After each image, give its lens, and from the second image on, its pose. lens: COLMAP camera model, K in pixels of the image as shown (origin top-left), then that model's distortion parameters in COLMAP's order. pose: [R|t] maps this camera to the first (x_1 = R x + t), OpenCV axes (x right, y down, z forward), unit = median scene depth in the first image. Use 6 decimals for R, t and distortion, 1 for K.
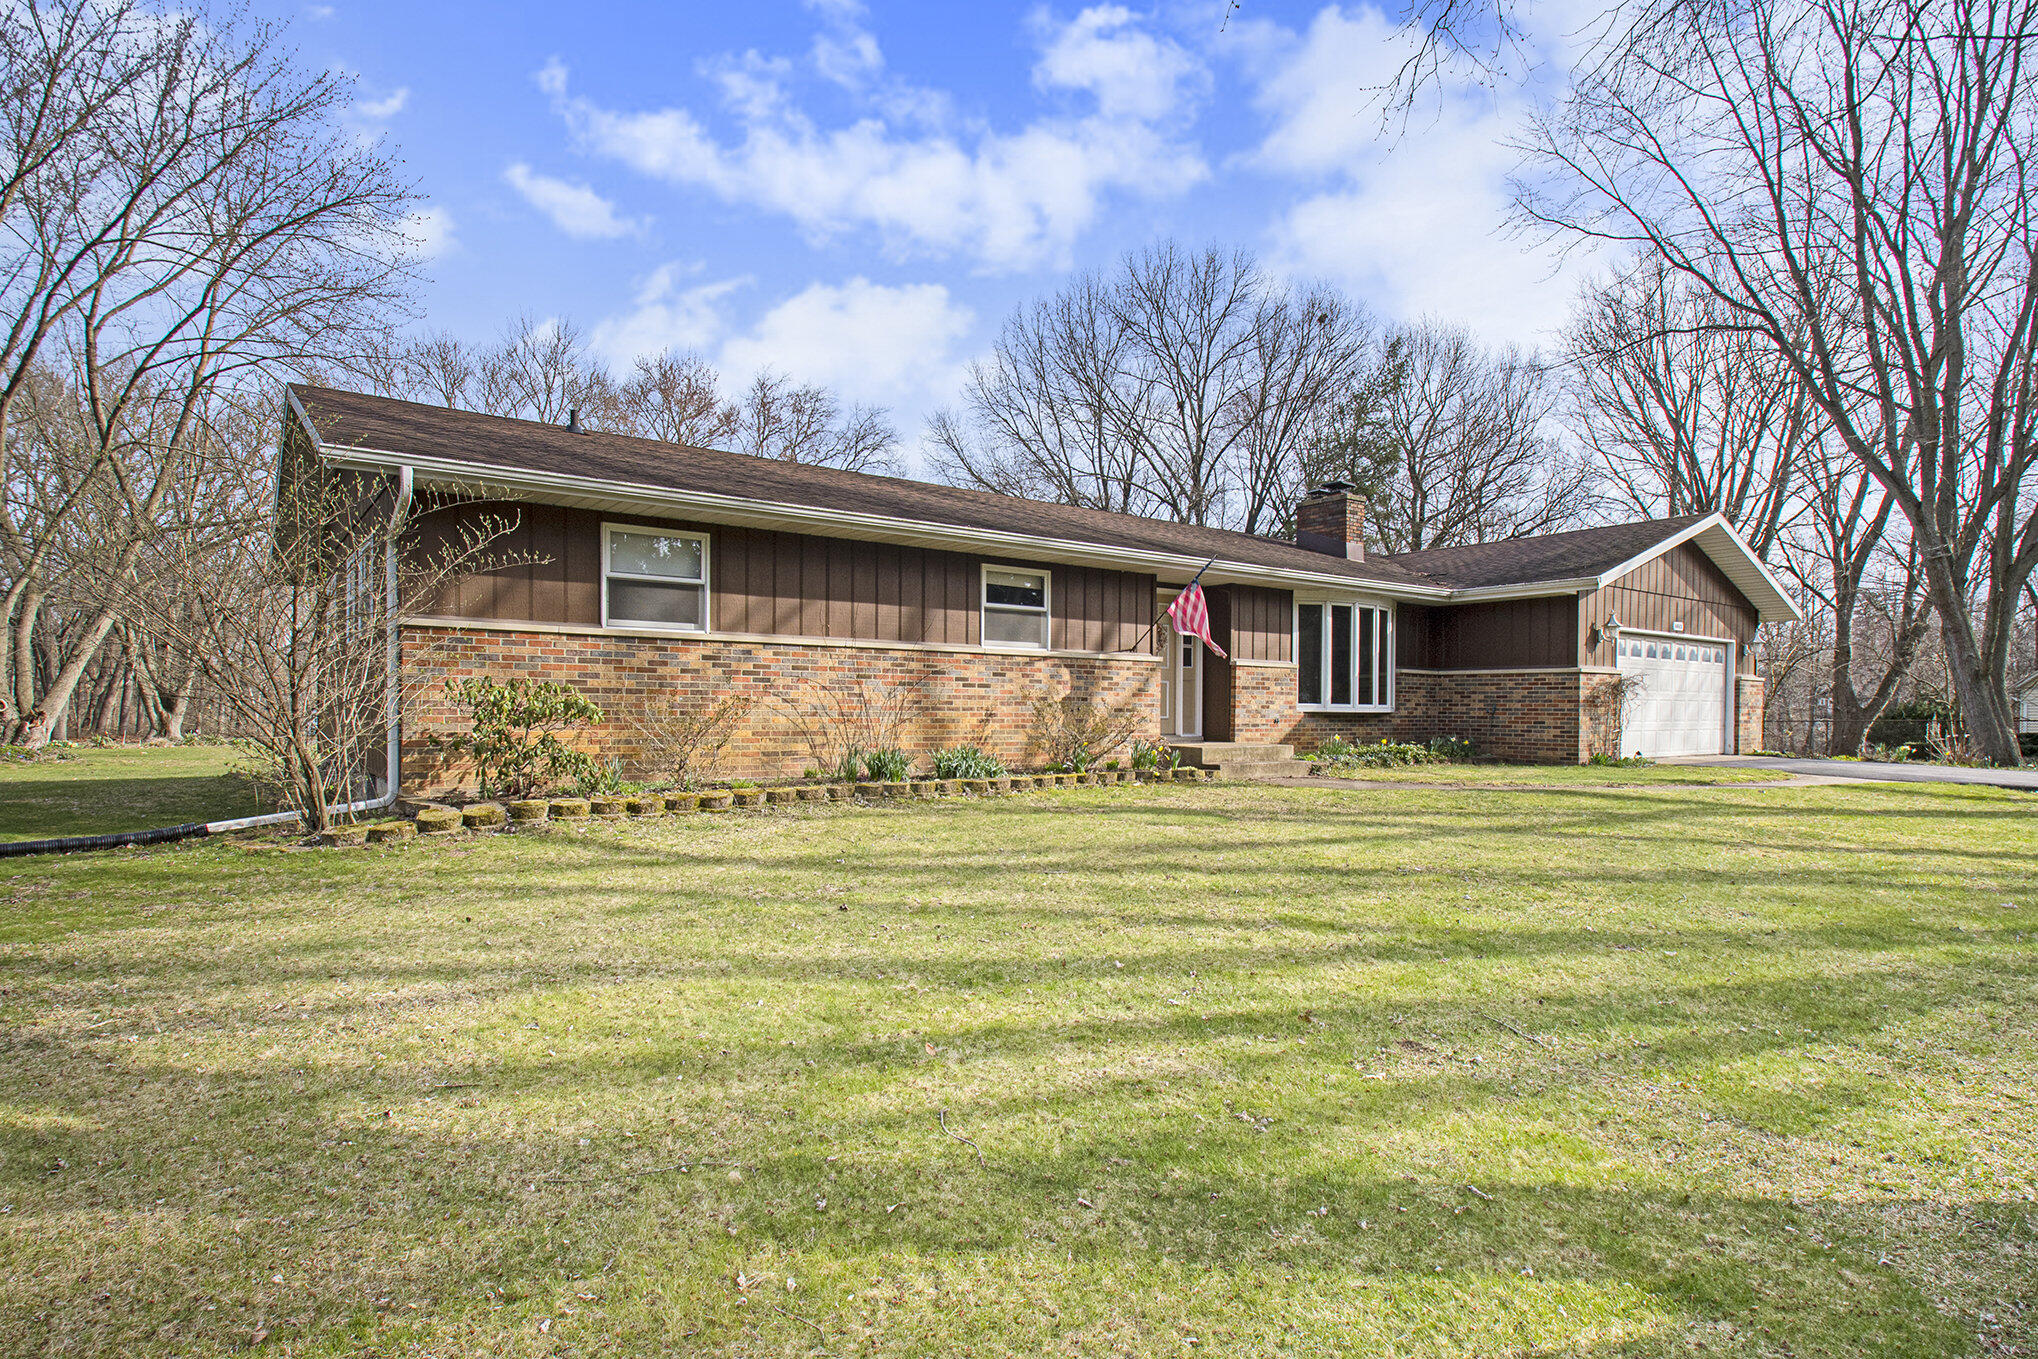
lens RADIAL K [[1022.6, 0, 1022.5], [0, 1022.6, 740.6], [0, 0, 1]] dist [-0.000135, 0.000046]
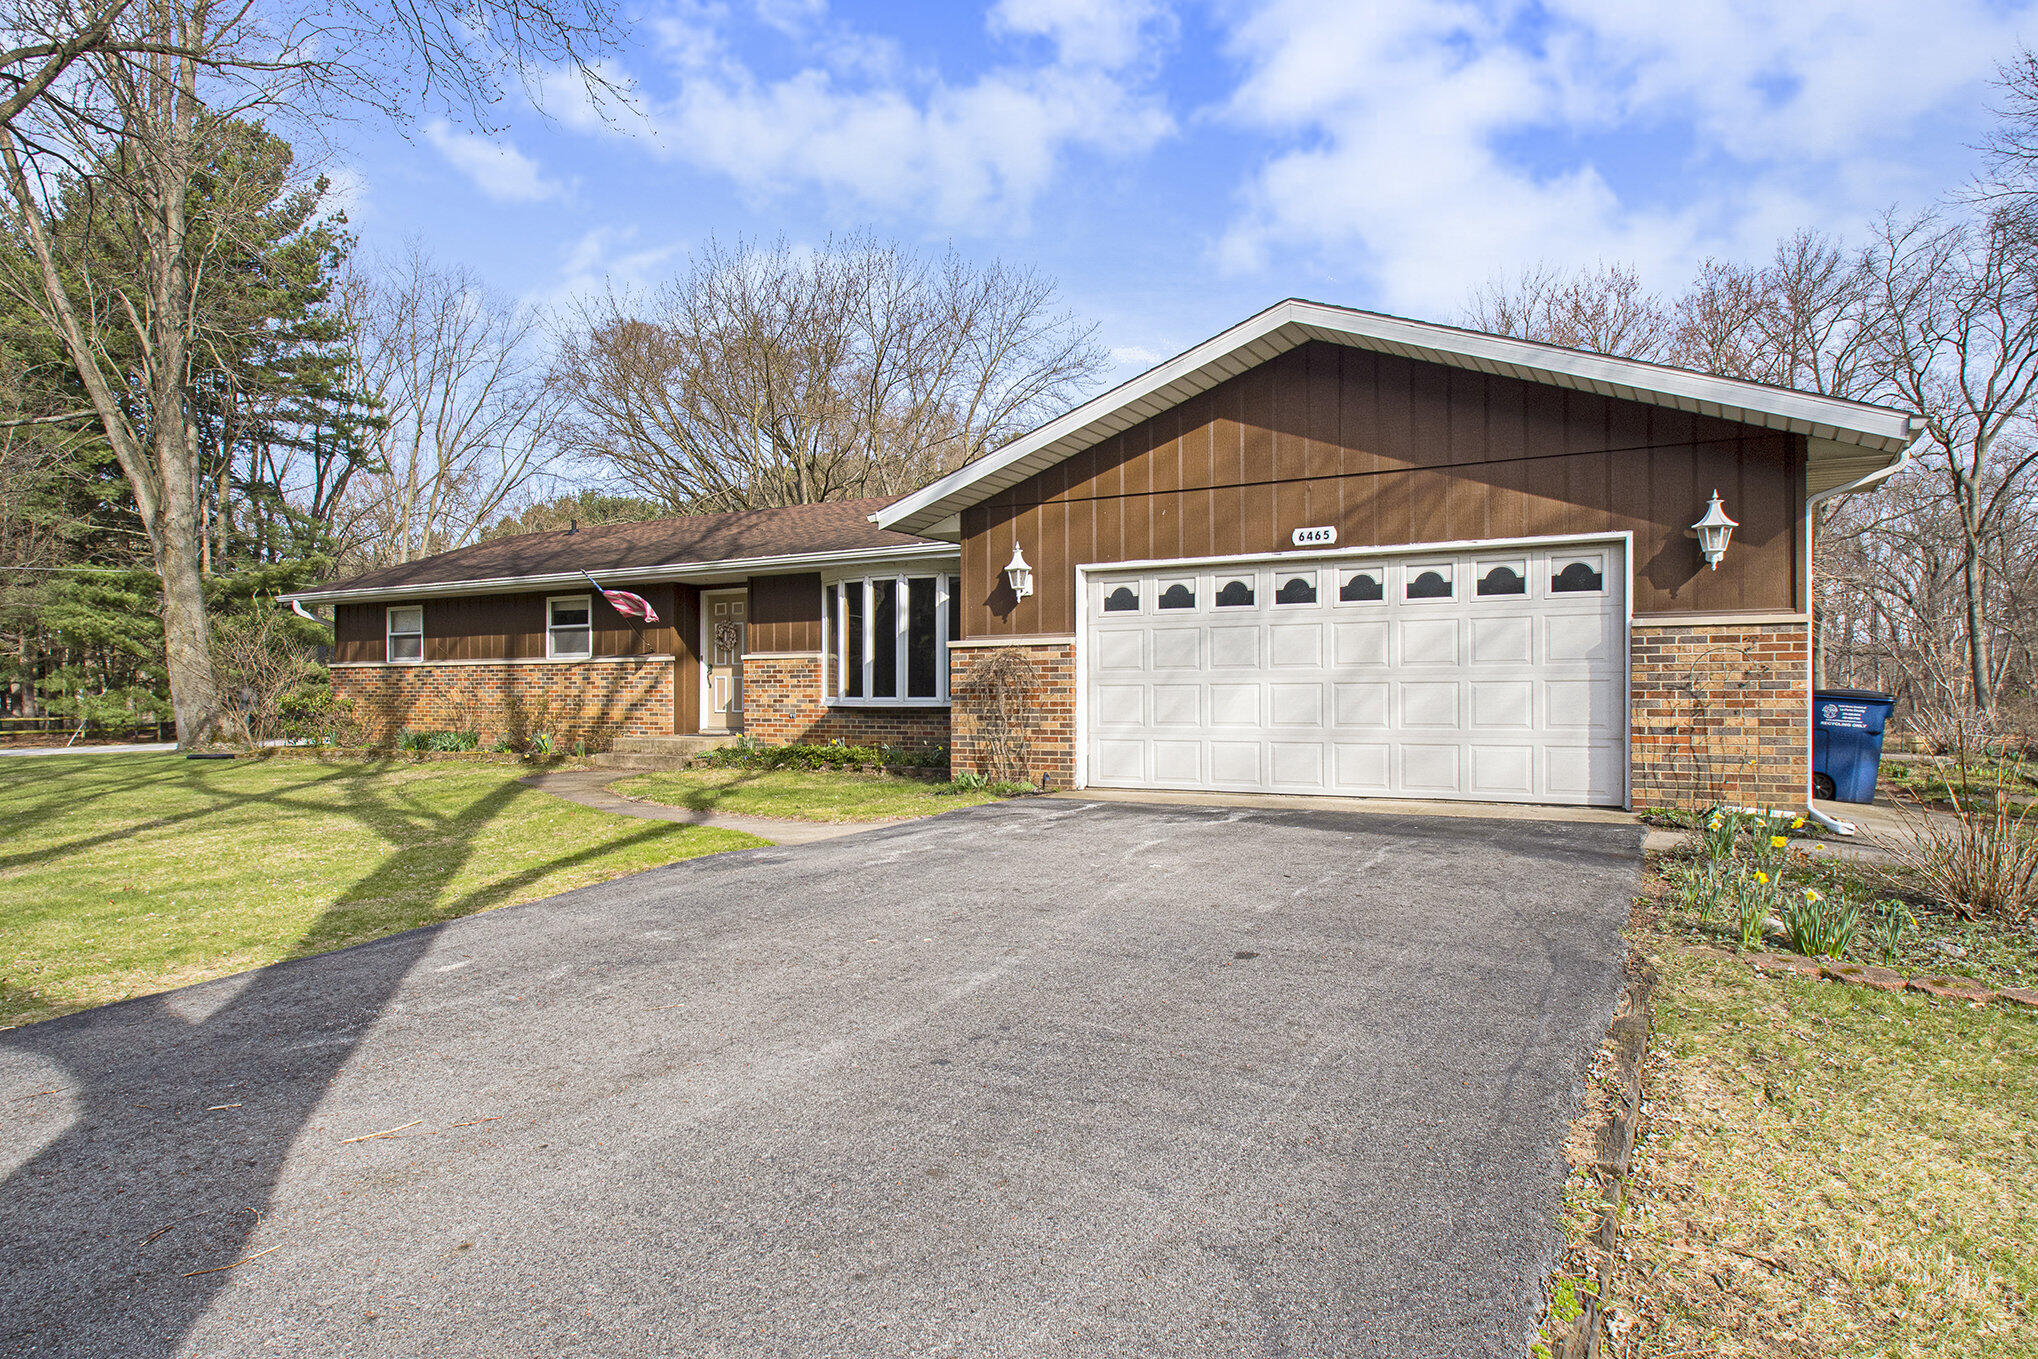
lens RADIAL K [[1205.7, 0, 1019.0], [0, 1205.7, 679.5], [0, 0, 1]] dist [0.000537, -0.000103]
pose [[0.390362, -0.019765, -0.920449, 1.628443], [-0.025470, 0.999155, -0.032257, -0.027305], [0.920309, 0.036035, 0.389529, 0.924560]]
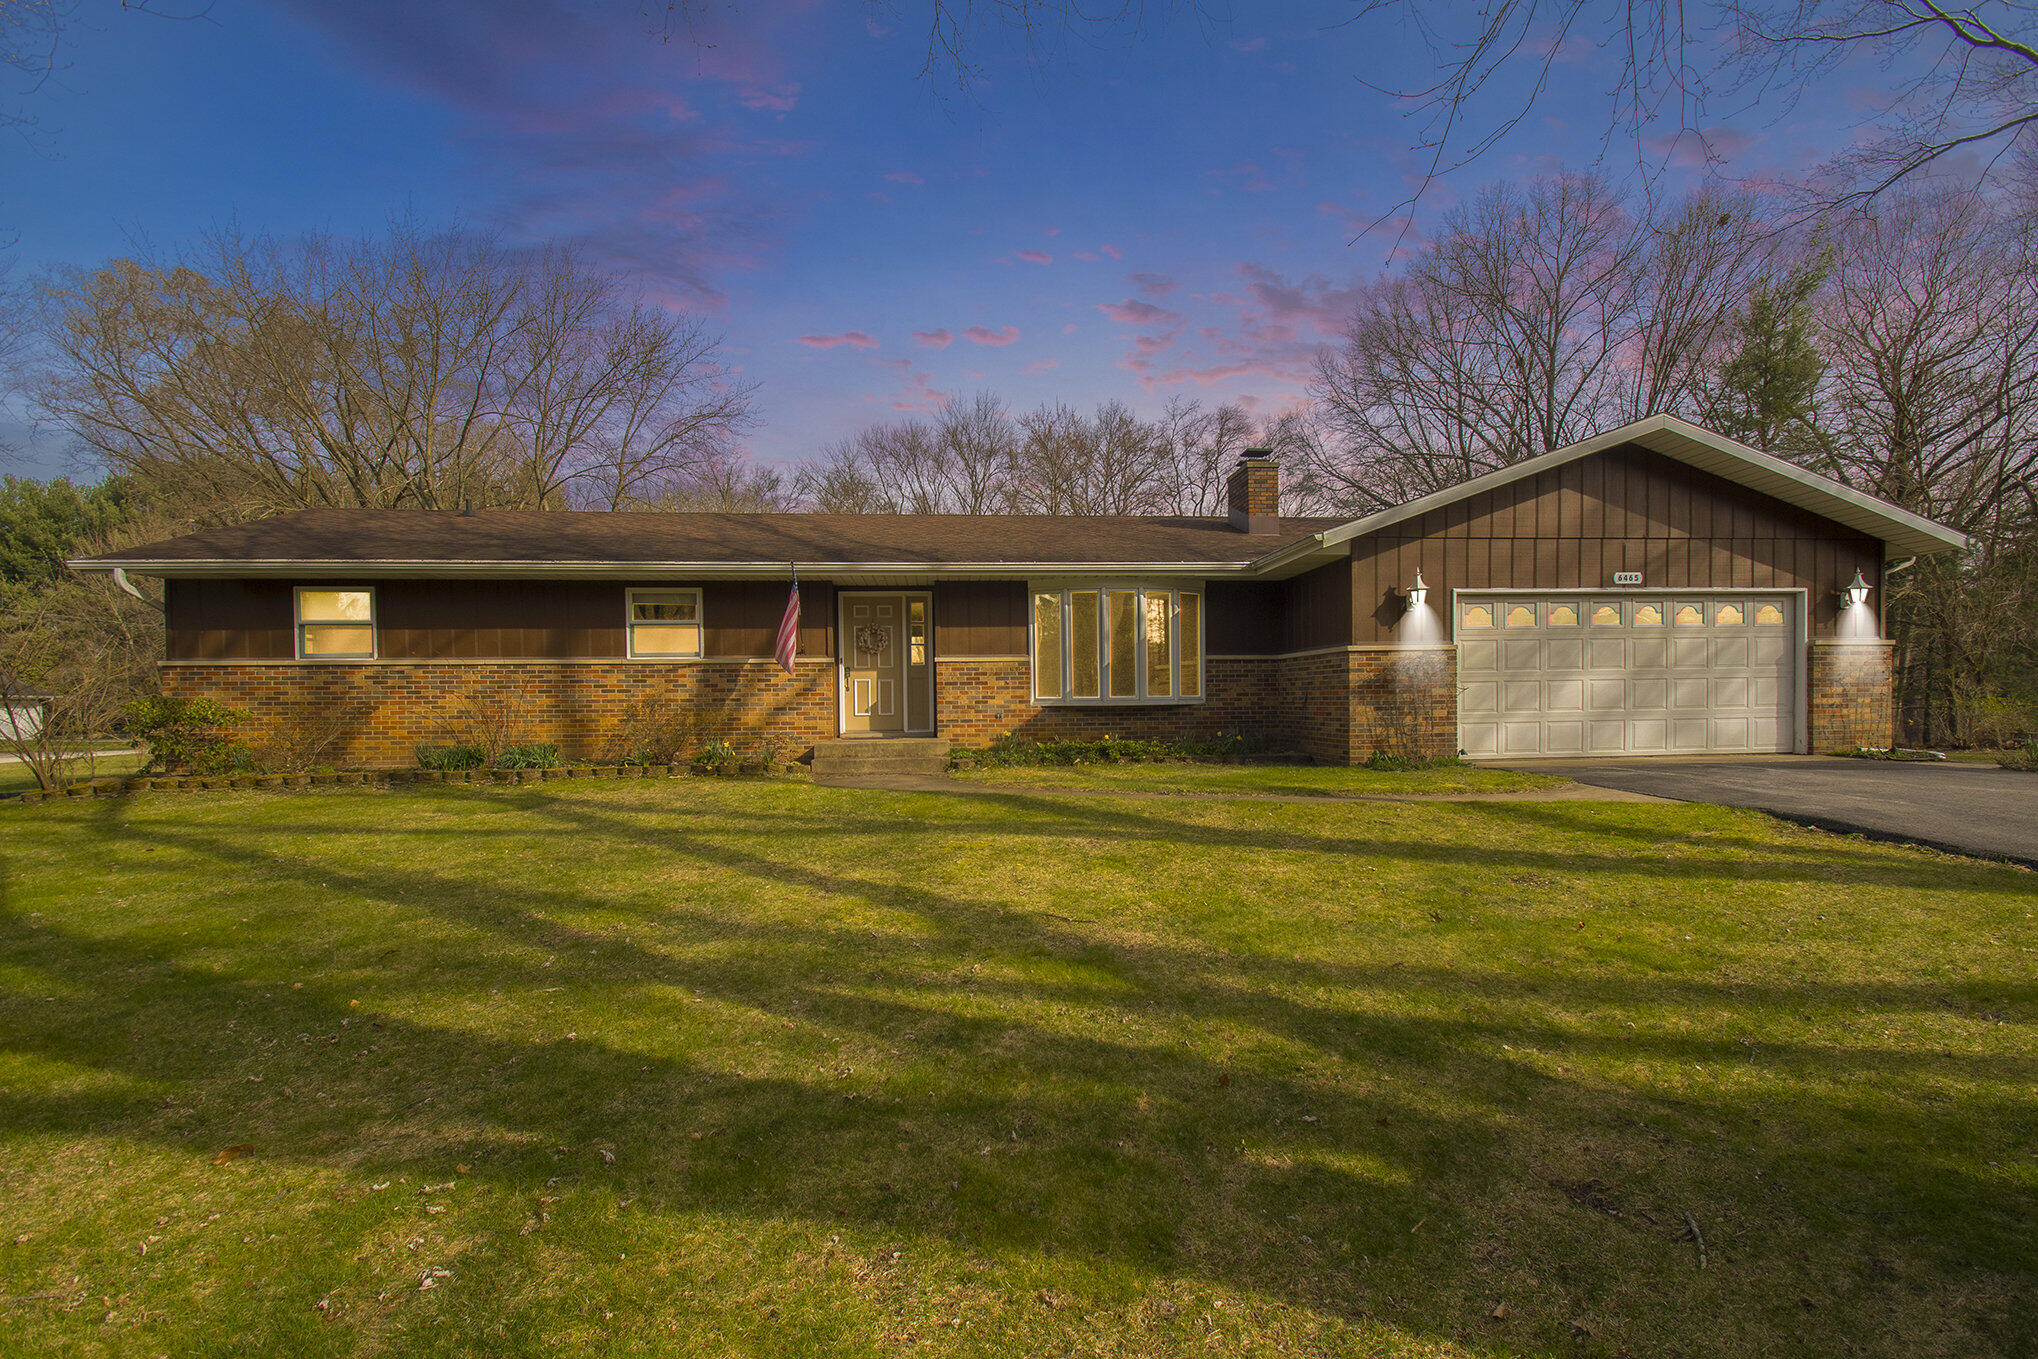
lens RADIAL K [[954.0, 0, 1017.4], [0, 954.0, 719.3], [0, 0, 1]] dist [0.016271, 0.000036]
pose [[0.857726, -0.011553, -0.513977, 0.890257], [0.002267, 0.999823, -0.018691, 0.000887], [0.514102, 0.014866, 0.857600, 0.273126]]
